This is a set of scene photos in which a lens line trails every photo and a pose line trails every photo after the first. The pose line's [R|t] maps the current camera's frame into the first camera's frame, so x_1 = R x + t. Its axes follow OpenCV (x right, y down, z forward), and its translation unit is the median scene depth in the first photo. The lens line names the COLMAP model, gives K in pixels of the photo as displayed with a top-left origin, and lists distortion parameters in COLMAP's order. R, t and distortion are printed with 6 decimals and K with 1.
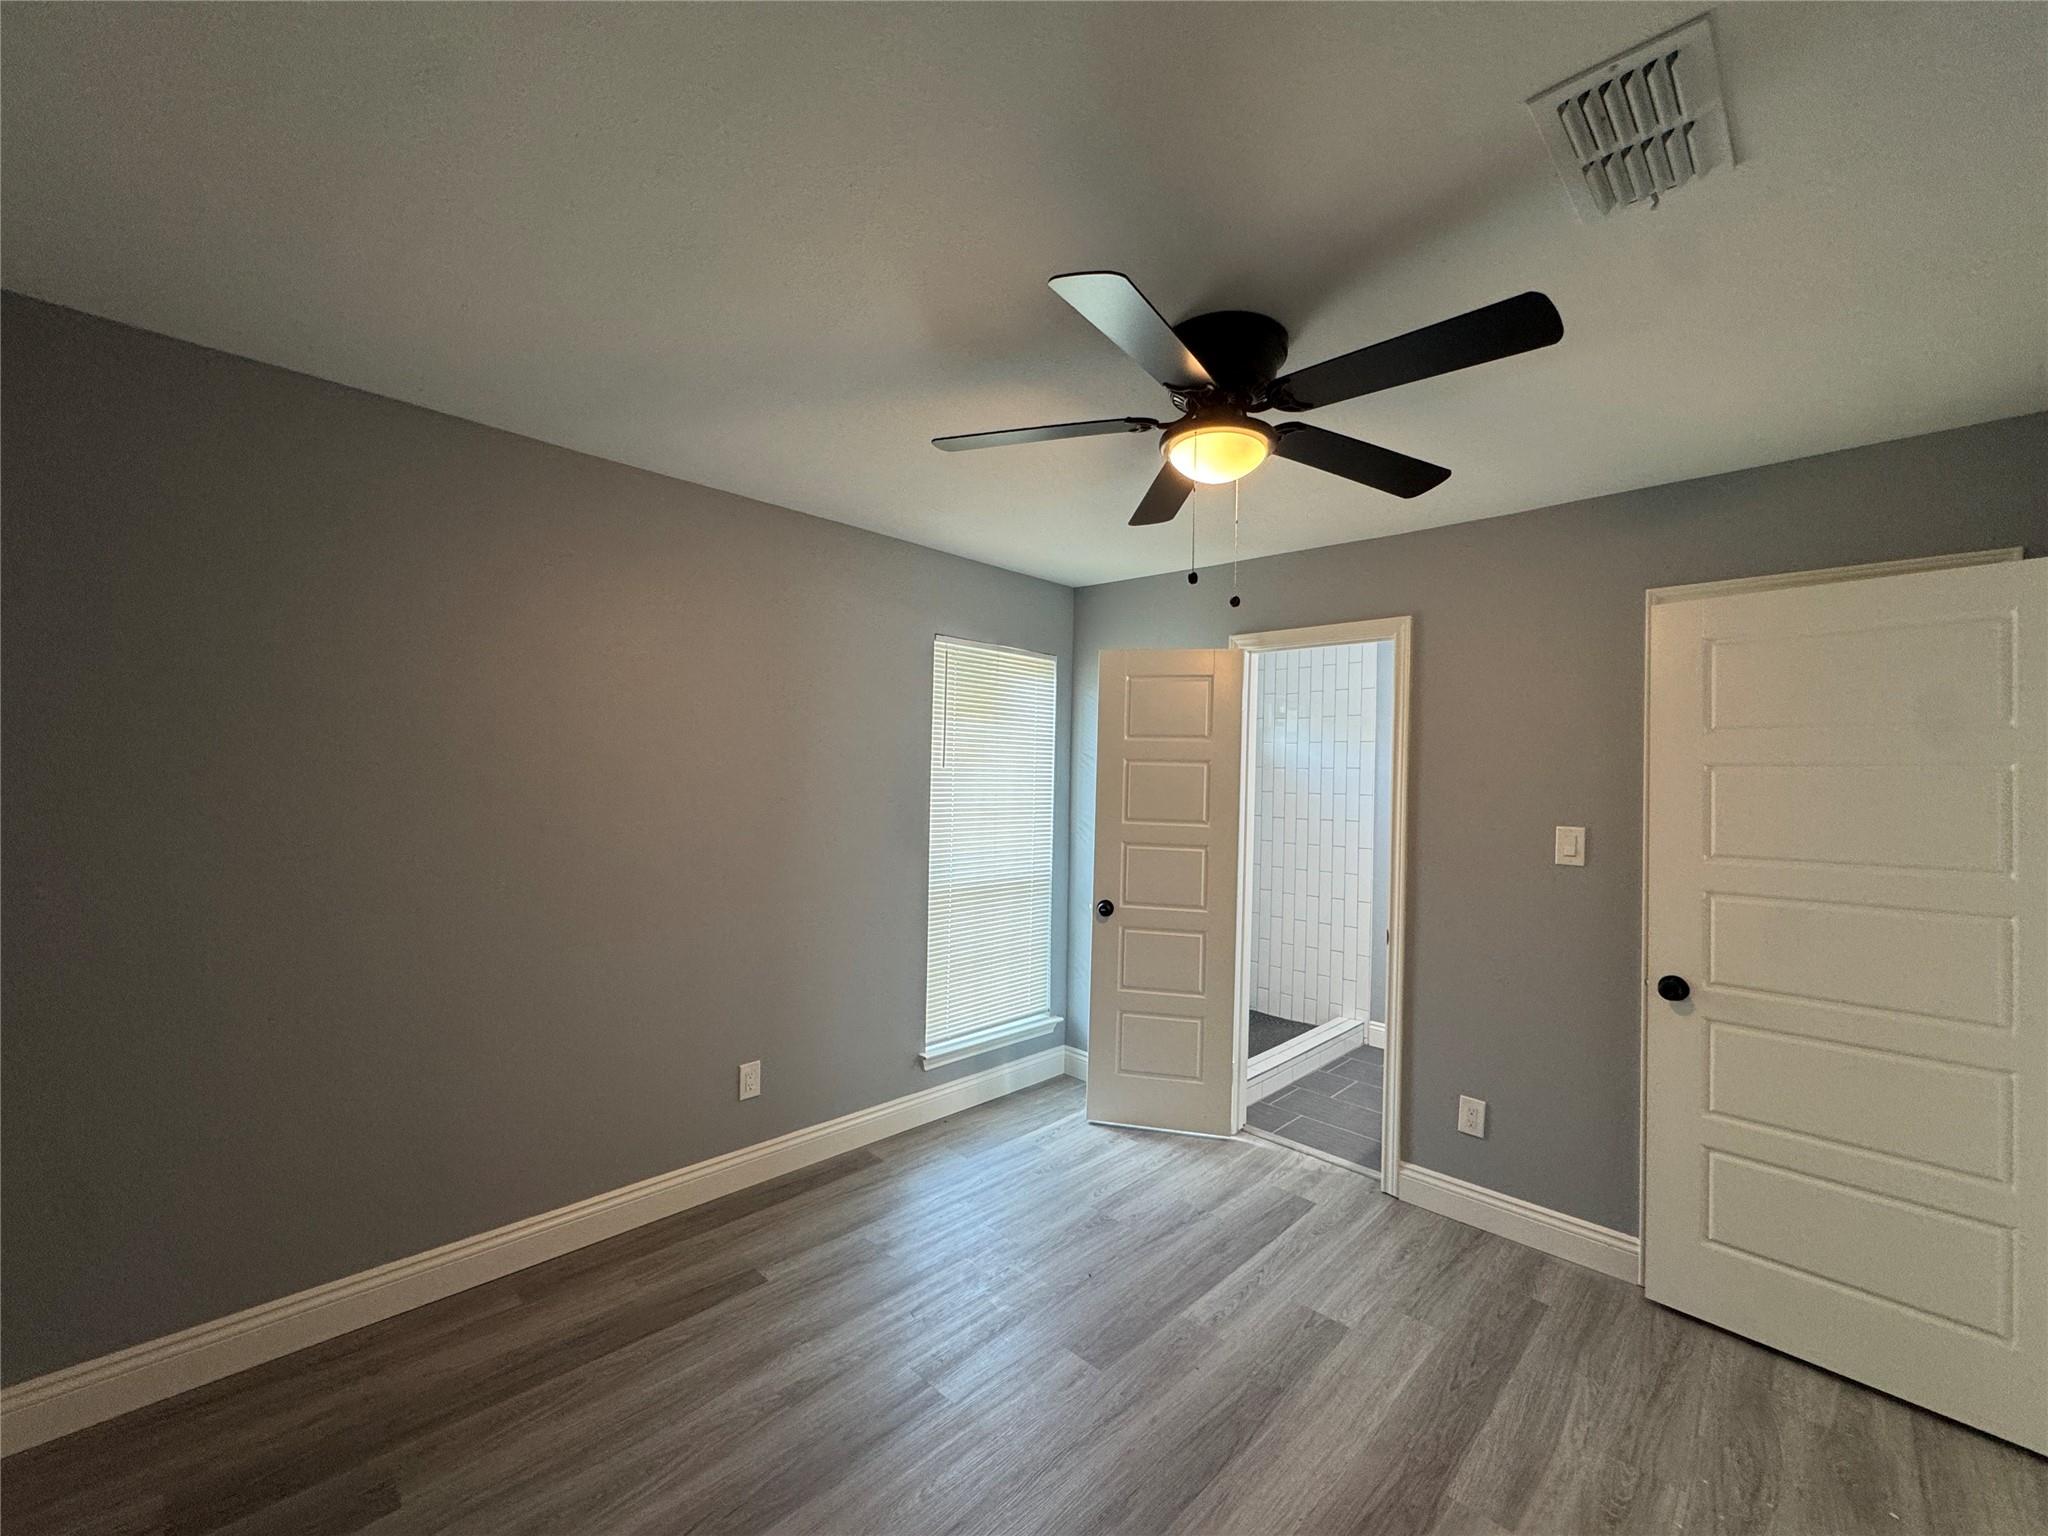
lens RADIAL K [[822.5, 0, 1026.1], [0, 822.5, 767.4], [0, 0, 1]] dist [-0.002188, -0.000333]
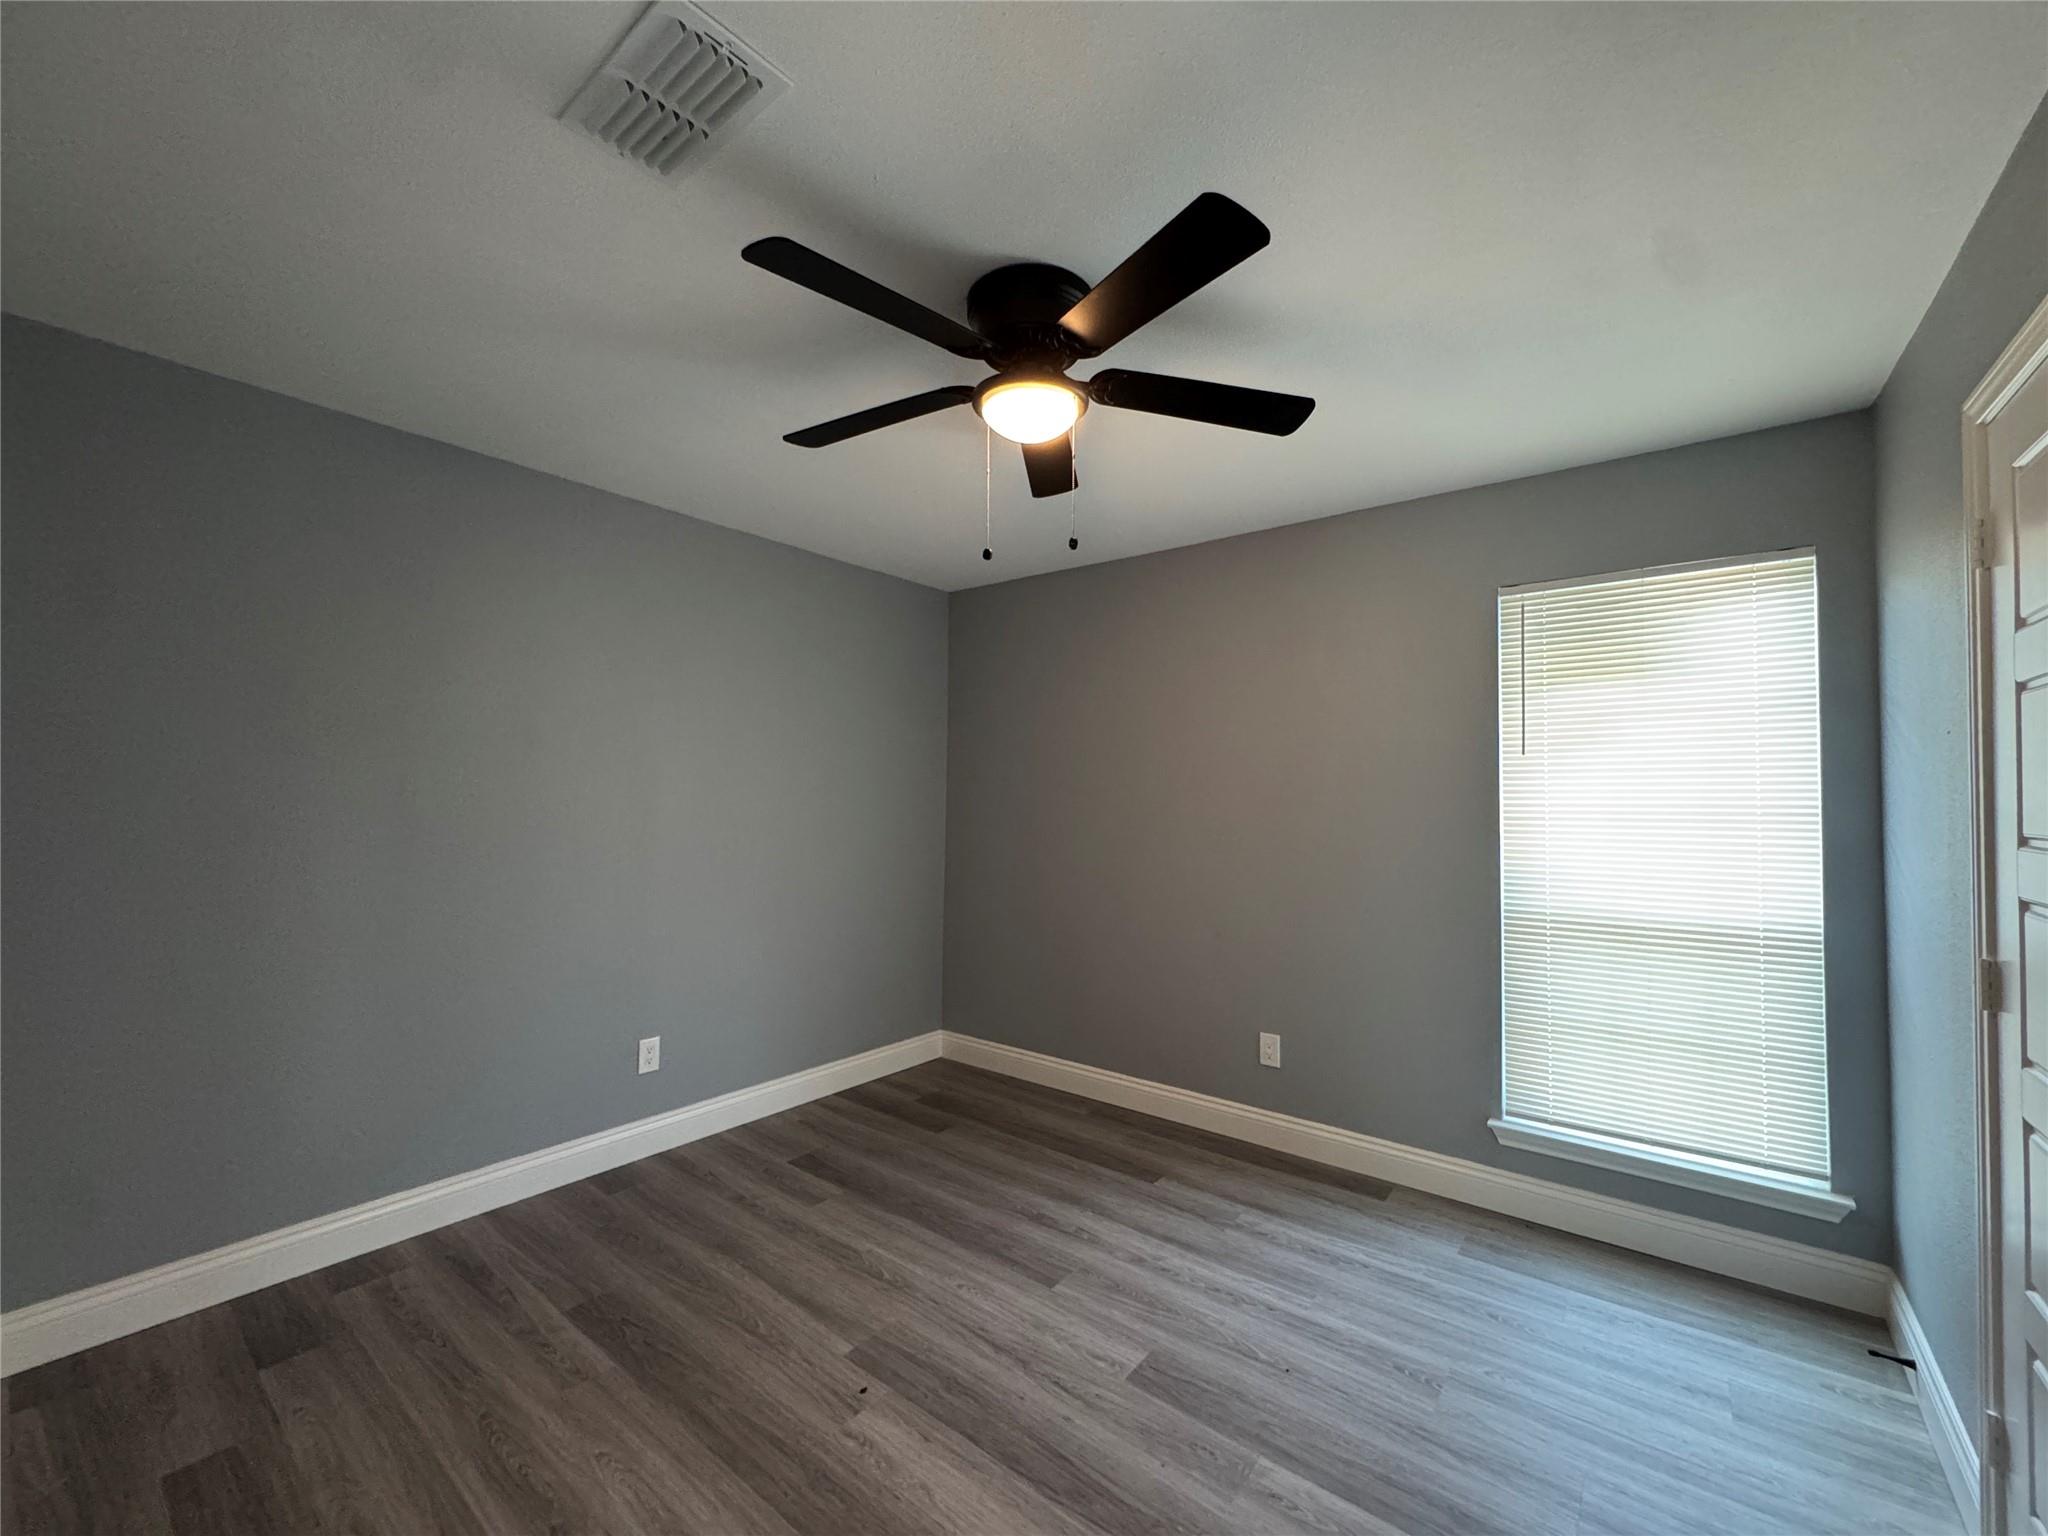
lens RADIAL K [[822.5, 0, 1025.4], [0, 822.5, 773.4], [0, 0, 1]] dist [-0.002188, -0.000333]
pose [[0.105377, -0.047429, -0.993301, 0.903726], [0.009890, 0.998863, -0.046645, 0.069470], [0.994383, -0.004909, 0.105726, 0.678517]]
